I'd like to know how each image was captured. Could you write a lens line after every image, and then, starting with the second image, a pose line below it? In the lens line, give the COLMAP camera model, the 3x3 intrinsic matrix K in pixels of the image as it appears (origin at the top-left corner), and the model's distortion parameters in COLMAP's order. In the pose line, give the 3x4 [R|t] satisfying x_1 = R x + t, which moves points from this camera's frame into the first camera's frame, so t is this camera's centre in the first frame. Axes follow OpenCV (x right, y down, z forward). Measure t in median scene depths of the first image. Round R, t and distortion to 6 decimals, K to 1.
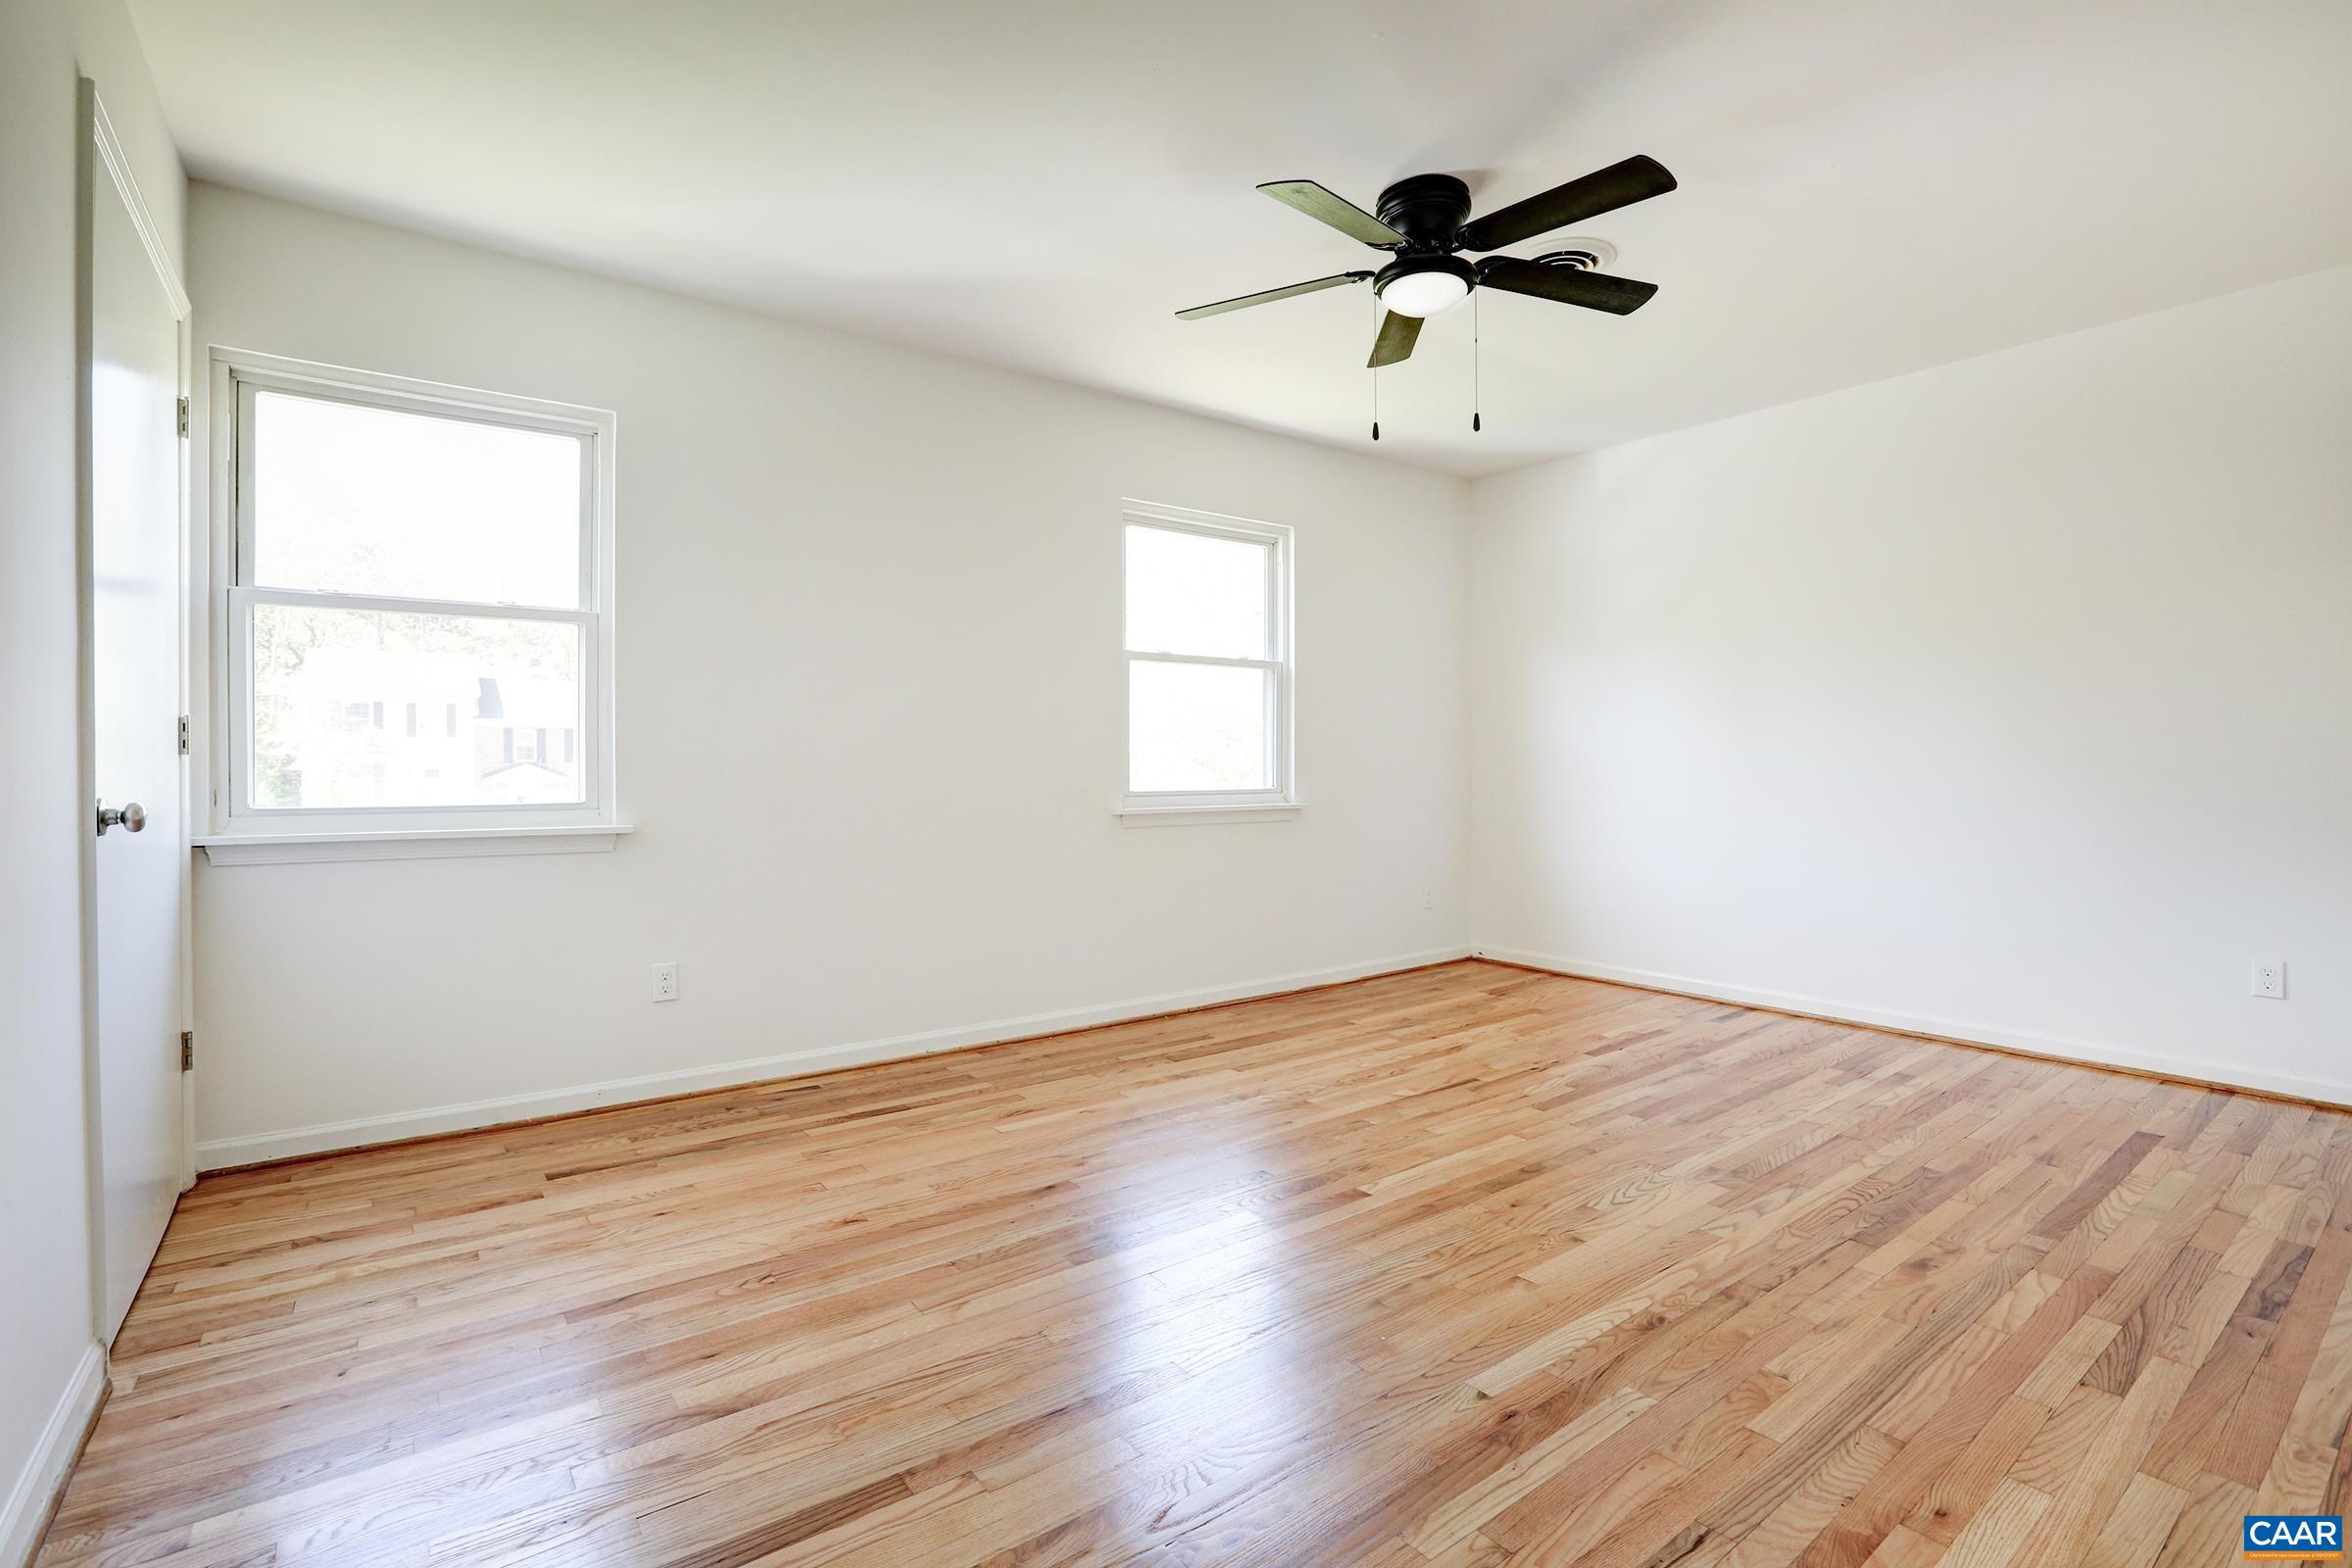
lens RADIAL K [[1070.7, 0, 1178.9], [0, 1070.7, 774.0], [0, 0, 1]] dist [-0.045024, 0.012169]
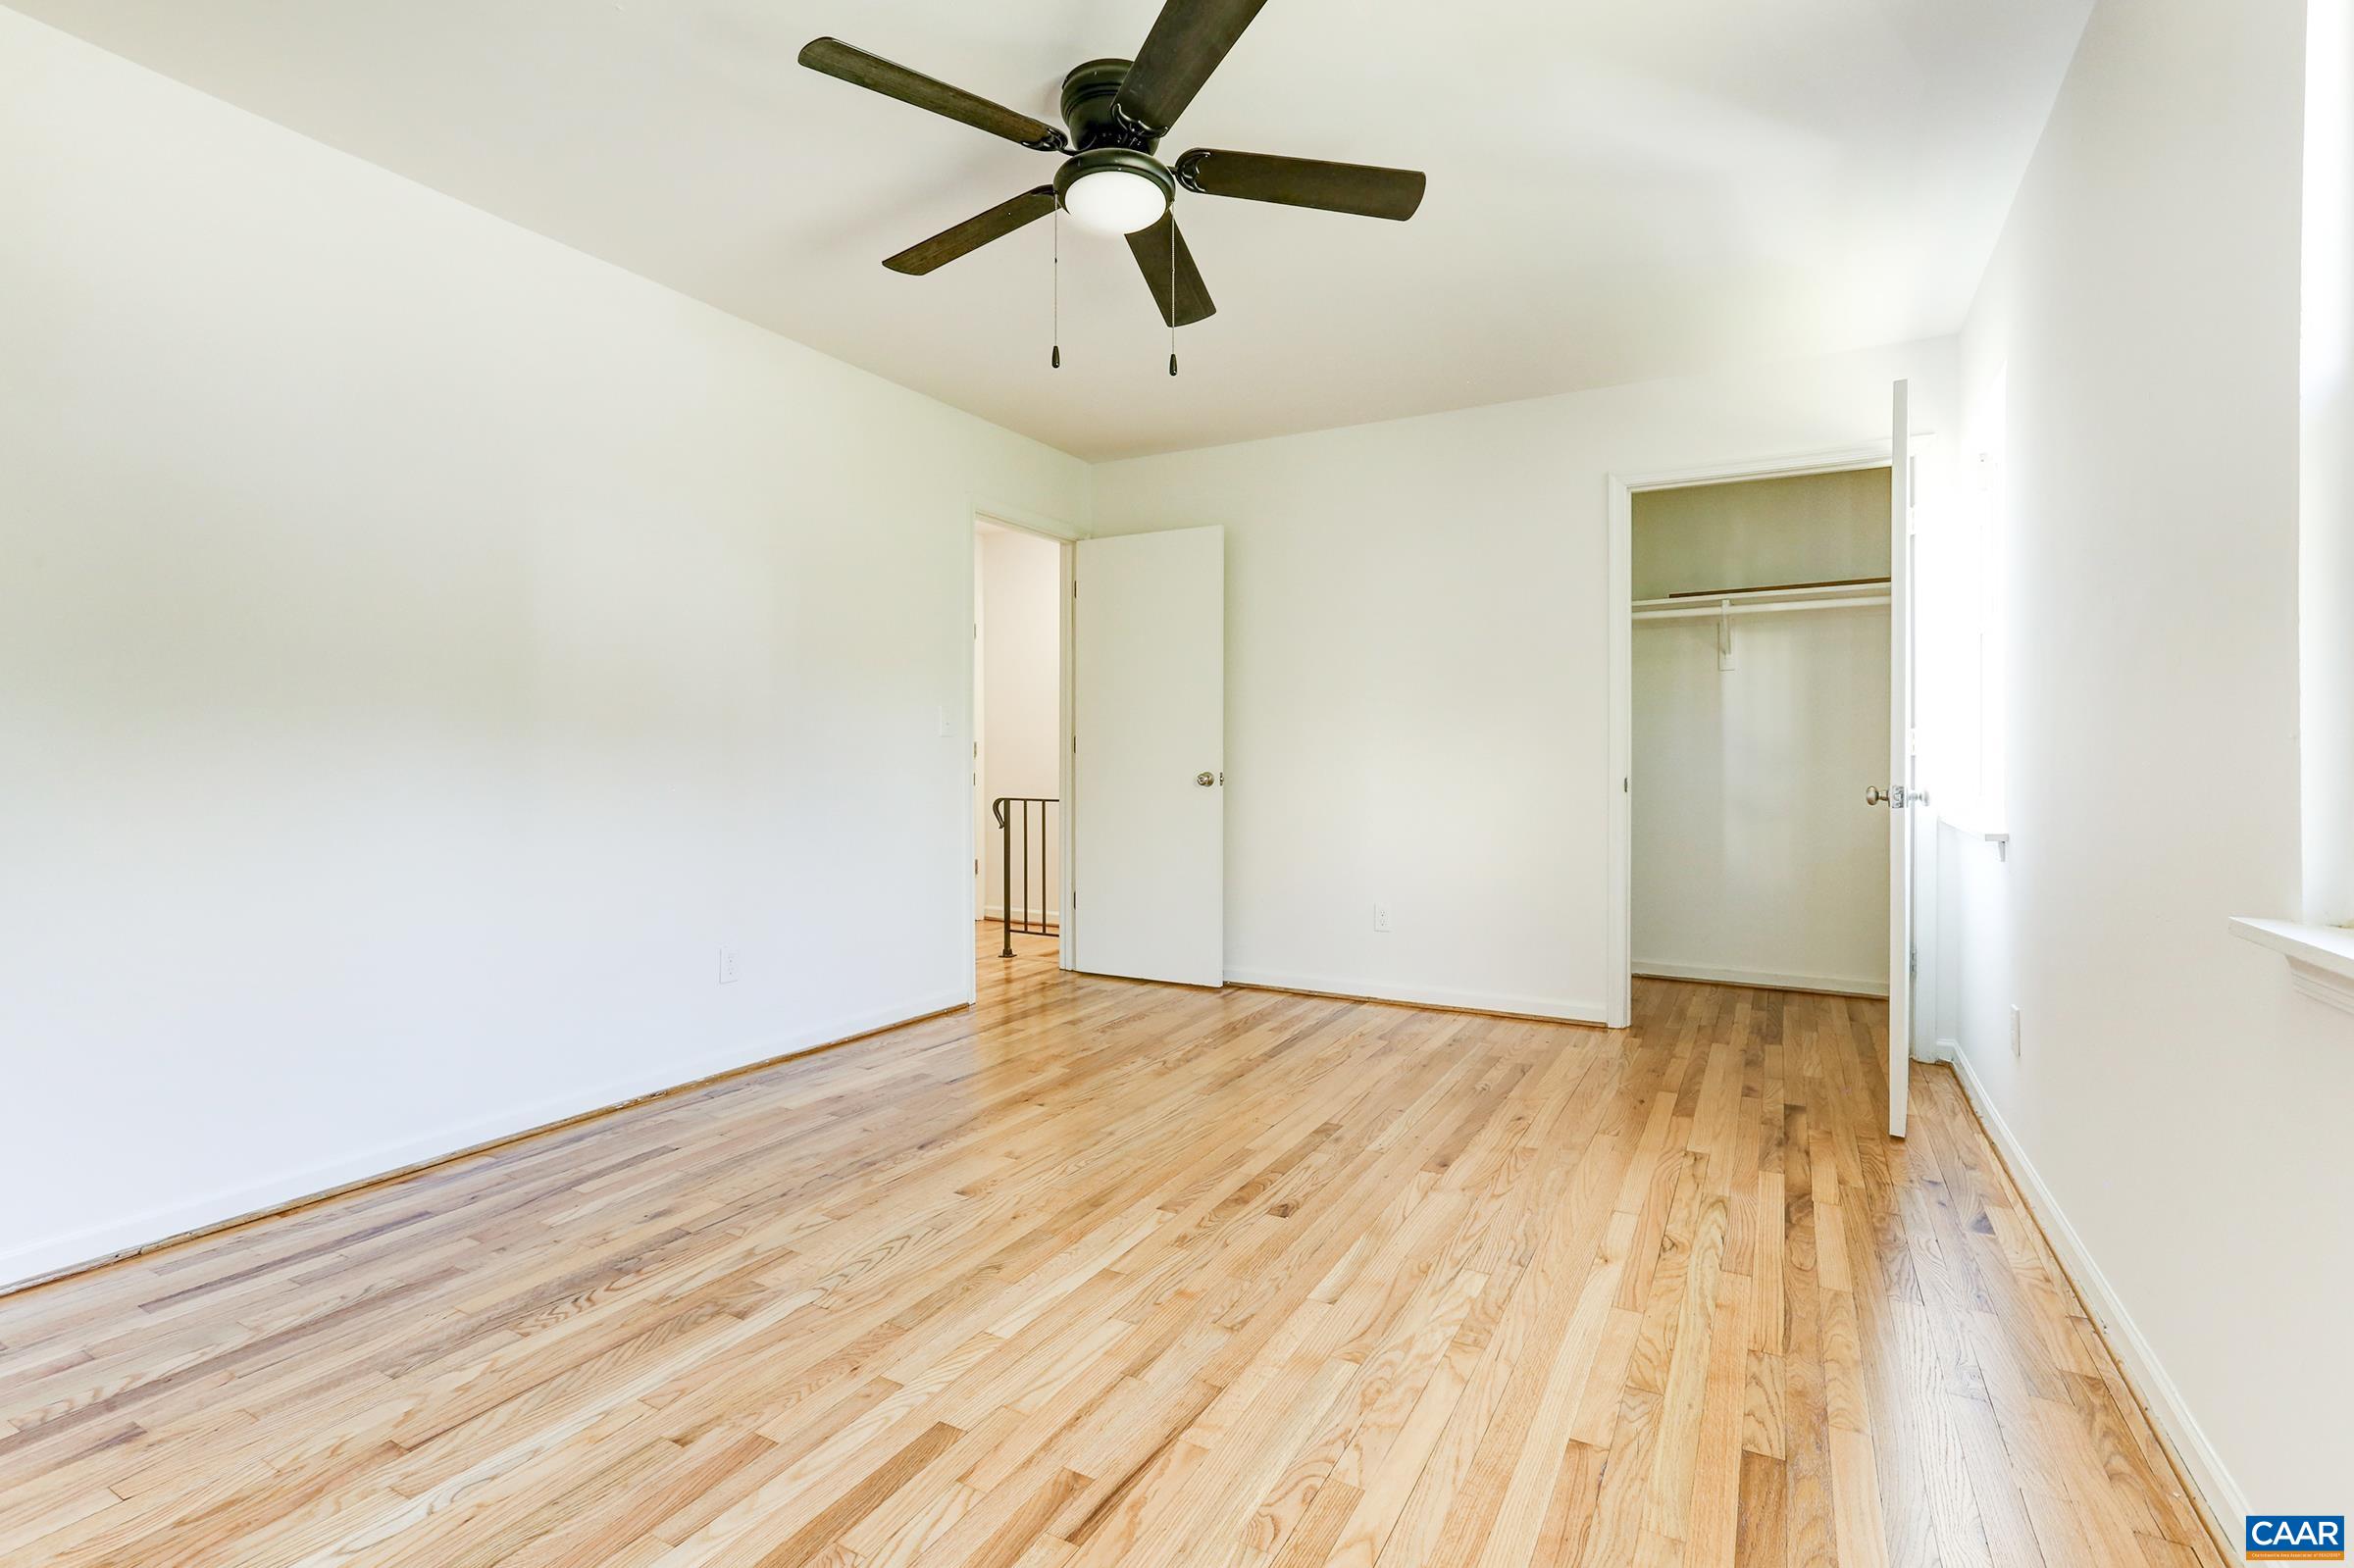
lens RADIAL K [[1071.4, 0, 1179.9], [0, 1071.4, 774.0], [0, 0, 1]] dist [-0.045024, 0.012169]
pose [[-0.914902, 0.004940, -0.403645, 0.573055], [-0.004643, 0.999730, 0.022757, -0.022647], [0.403648, 0.022695, -0.914633, 1.959340]]
